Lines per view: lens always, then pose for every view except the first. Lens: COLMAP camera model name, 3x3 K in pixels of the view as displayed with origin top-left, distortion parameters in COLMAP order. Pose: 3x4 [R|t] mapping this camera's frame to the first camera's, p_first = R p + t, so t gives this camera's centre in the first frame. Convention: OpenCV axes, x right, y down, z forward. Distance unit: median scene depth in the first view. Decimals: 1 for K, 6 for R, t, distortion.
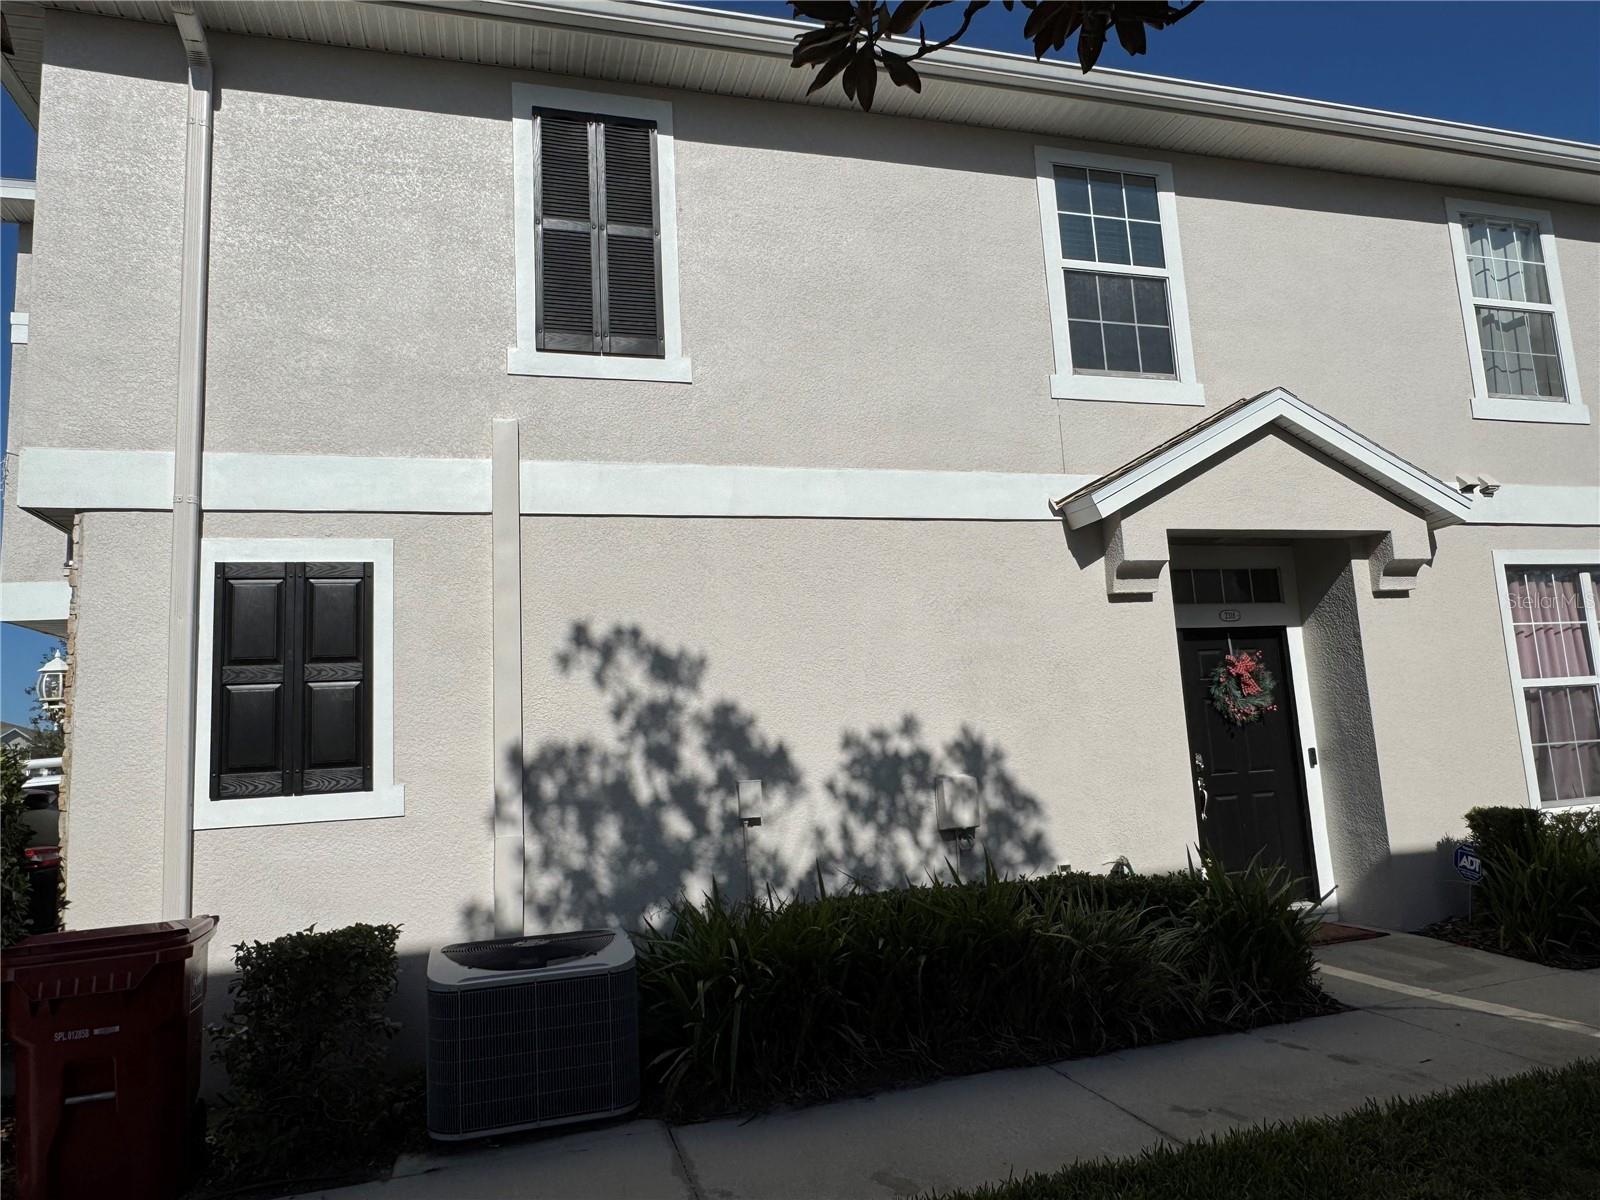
lens RADIAL K [[1011.4, 0, 799.3], [0, 1011.4, 604.7], [0, 0, 1]] dist [-0.013185, 0.012769]
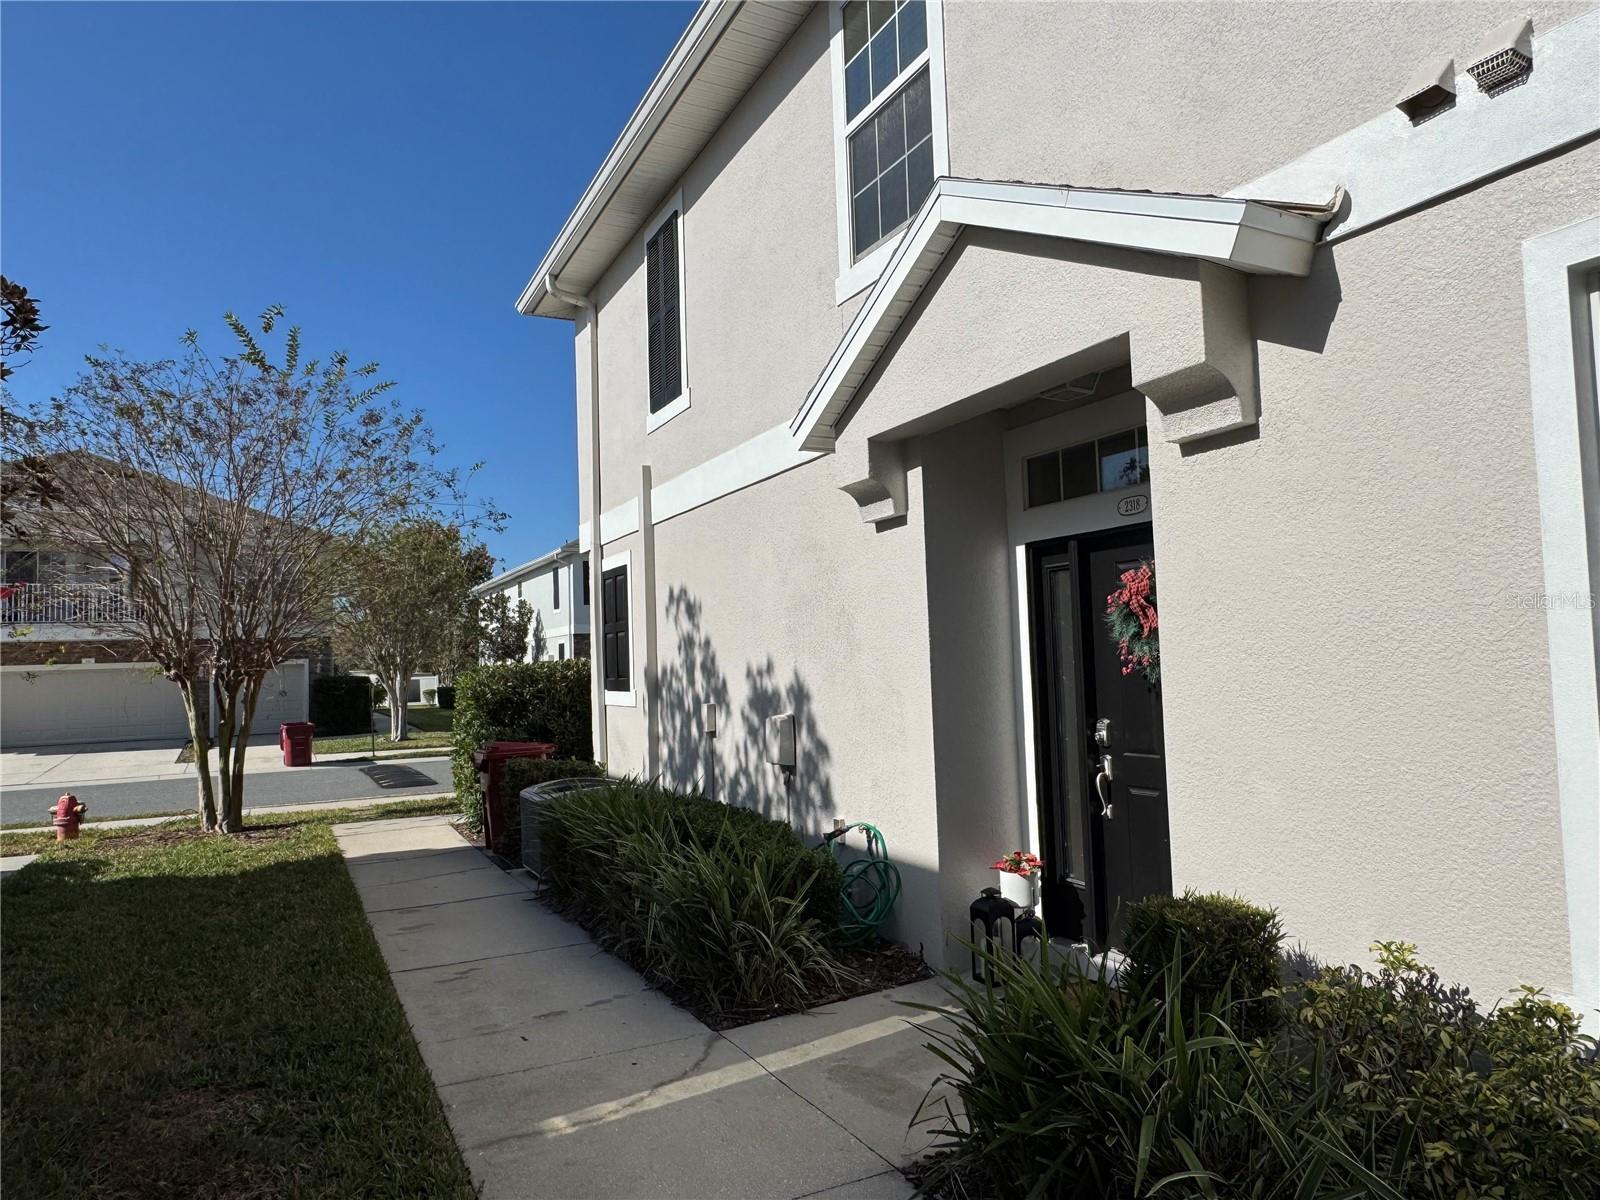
lens RADIAL K [[1011.4, 0, 813.4], [0, 1011.4, 611.5], [0, 0, 1]] dist [-0.013185, 0.012769]
pose [[0.209731, -0.001382, -0.977758, 1.172658], [0.160381, 0.986503, 0.033008, 0.027389], [0.964516, -0.163736, 0.207122, 0.795708]]
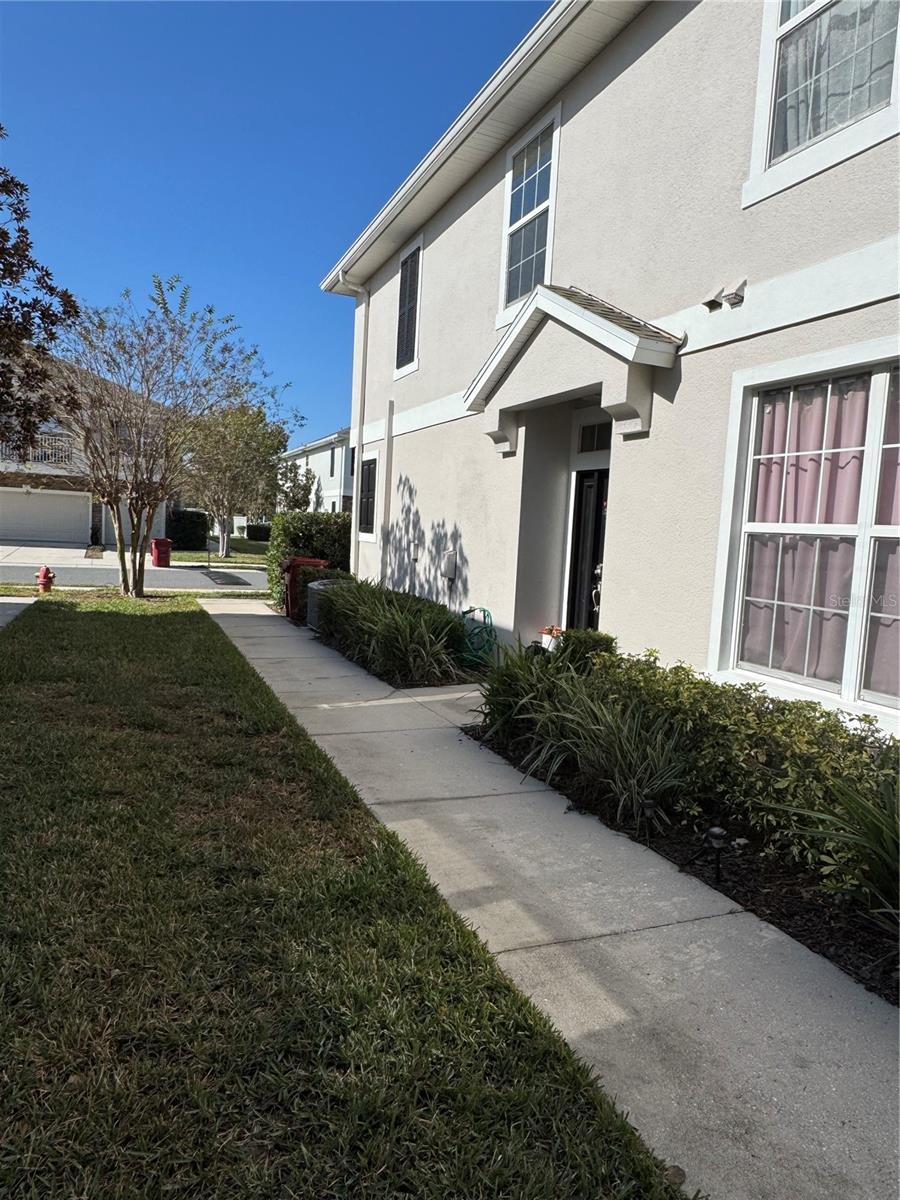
lens RADIAL K [[758.6, 0, 445.5], [0, 758.6, 607.7], [0, 0, 1]] dist [-0.013185, 0.012769]
pose [[0.110744, 0.164917, -0.980071, 1.593266], [0.080338, 0.981424, 0.174222, 0.014218], [0.990597, -0.098031, 0.095438, 0.803892]]
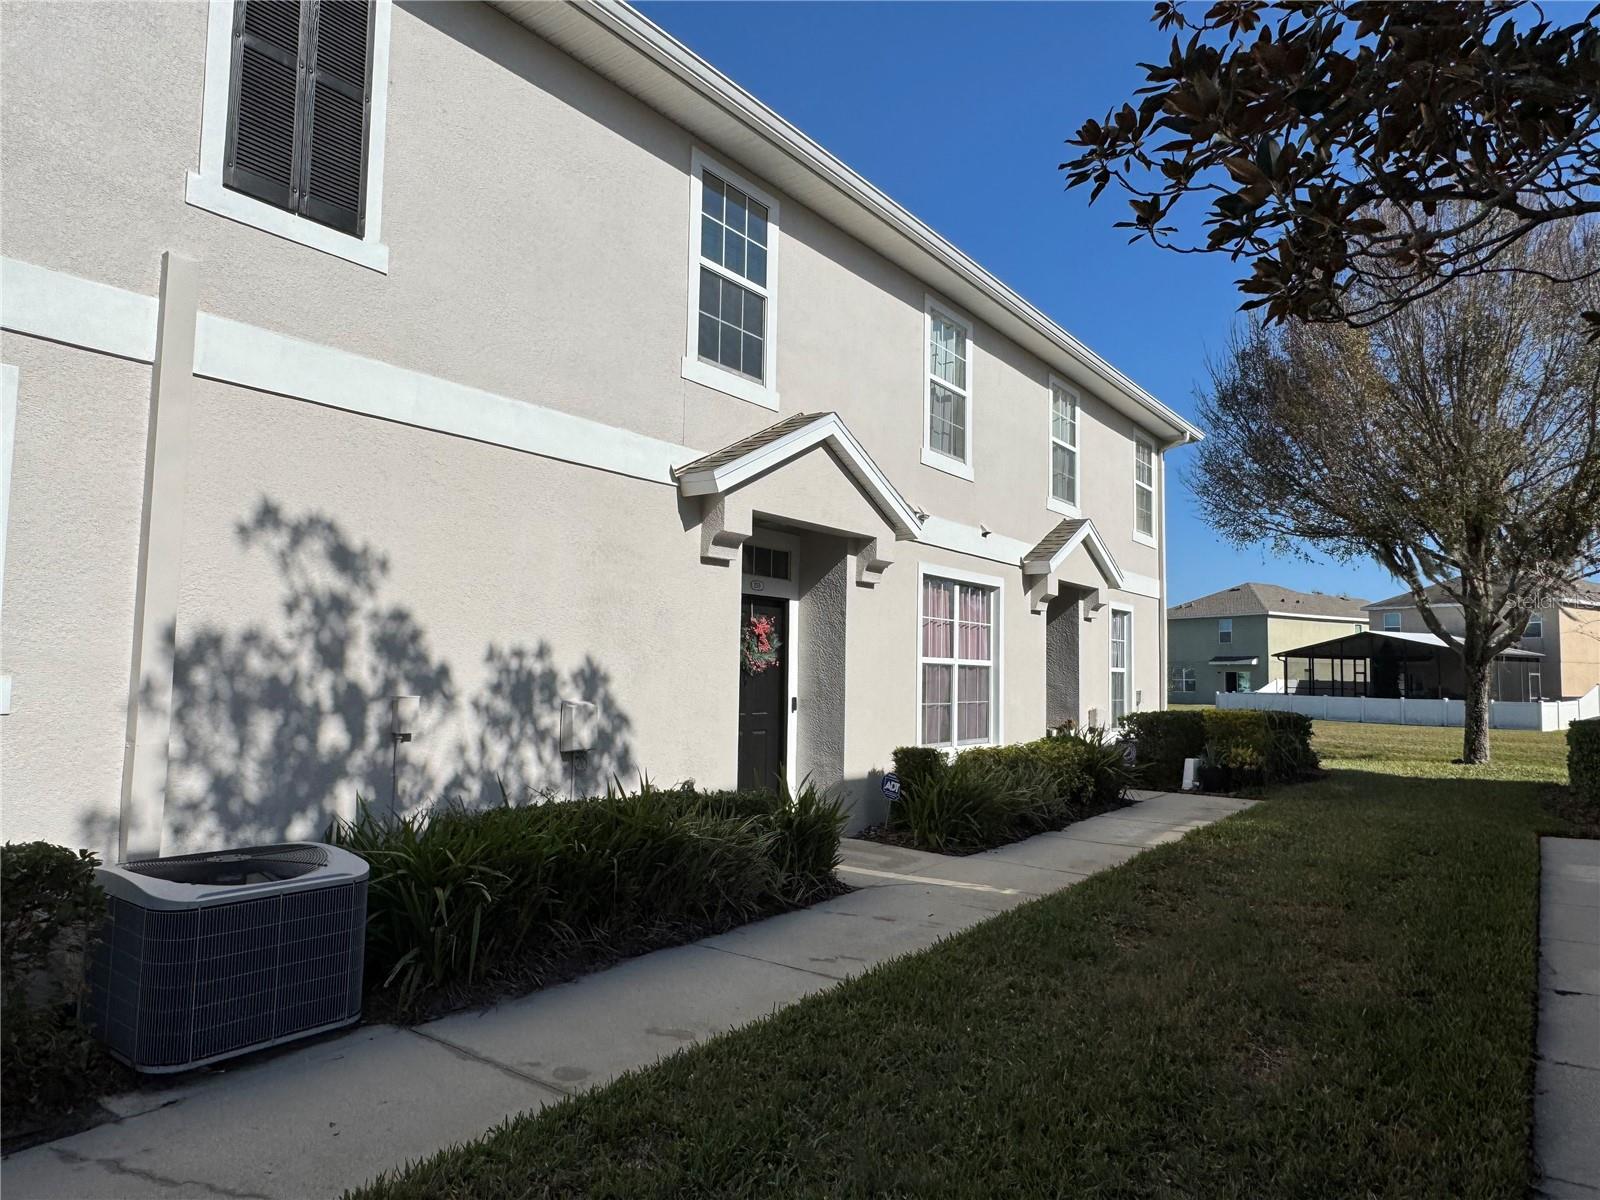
lens RADIAL K [[1011.4, 0, 768.9], [0, 1011.4, 602.9], [0, 0, 1]] dist [-0.013185, 0.012769]
pose [[0.802836, 0.113049, 0.585383, -0.321791], [-0.146334, 0.989188, 0.009661, 0.021155], [-0.577962, -0.093418, 0.810699, 0.003448]]
